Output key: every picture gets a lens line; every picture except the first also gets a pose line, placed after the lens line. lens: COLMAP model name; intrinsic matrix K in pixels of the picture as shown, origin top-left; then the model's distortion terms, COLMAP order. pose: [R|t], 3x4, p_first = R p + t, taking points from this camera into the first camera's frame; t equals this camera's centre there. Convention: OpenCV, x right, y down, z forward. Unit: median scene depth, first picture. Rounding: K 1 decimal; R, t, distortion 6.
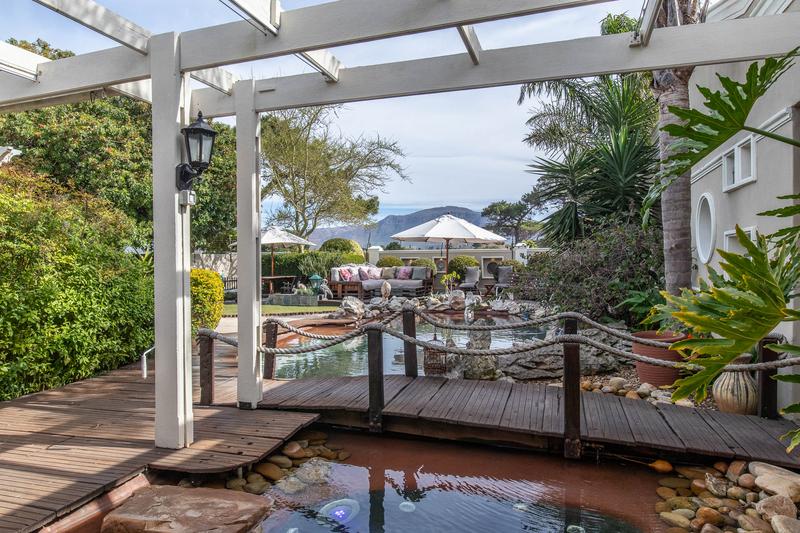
lens RADIAL K [[515.9, 0, 397.5], [0, 515.9, 265.4], [0, 0, 1]] dist [0.006319, 0.001585]
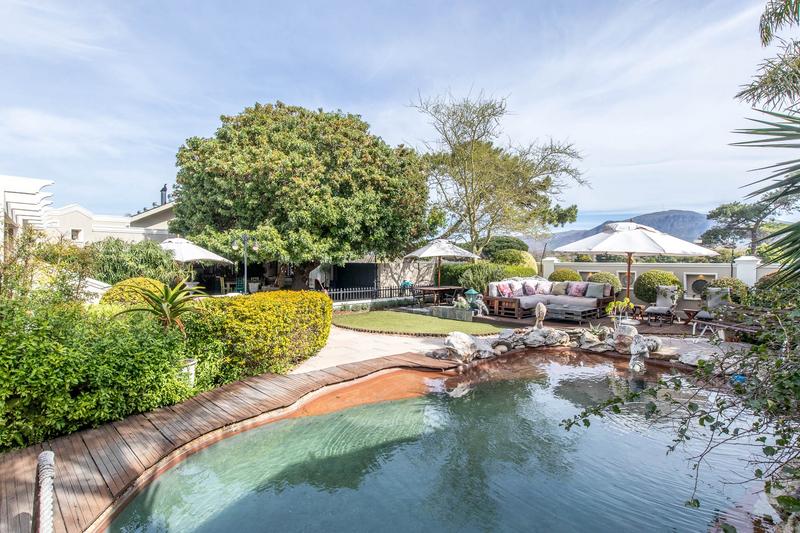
lens RADIAL K [[401.9, 0, 395.3], [0, 401.9, 270.1], [0, 0, 1]] dist [-0.002431, 0.000751]
pose [[0.875189, 0.021079, -0.483323, 0.072564], [-0.013213, 0.999719, 0.019675, -0.027700], [0.483602, -0.010833, 0.875221, 0.233635]]
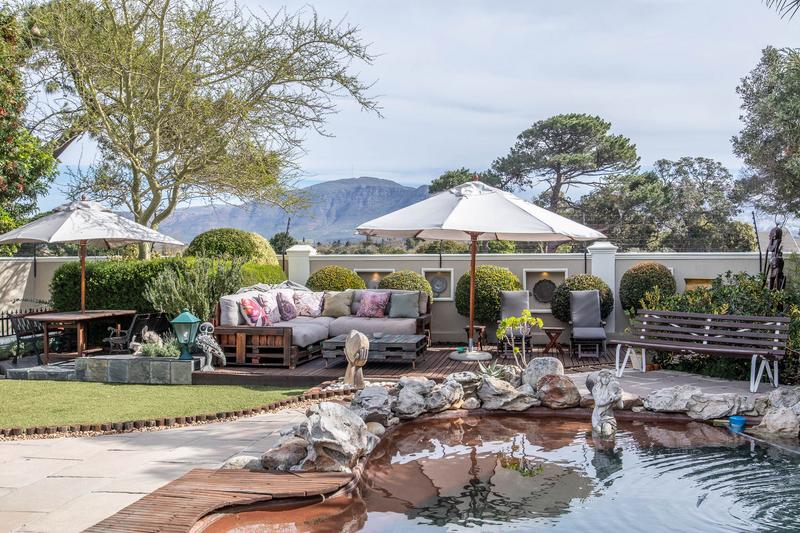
lens RADIAL K [[794.4, 0, 402.4], [0, 794.4, 268.1], [0, 0, 1]] dist [-0.048451, 0.000000]
pose [[0.988016, 0.001241, 0.154346, -0.071084], [-0.001122, 0.999999, -0.000858, -0.017137], [-0.154347, 0.000674, 0.988017, 0.270872]]
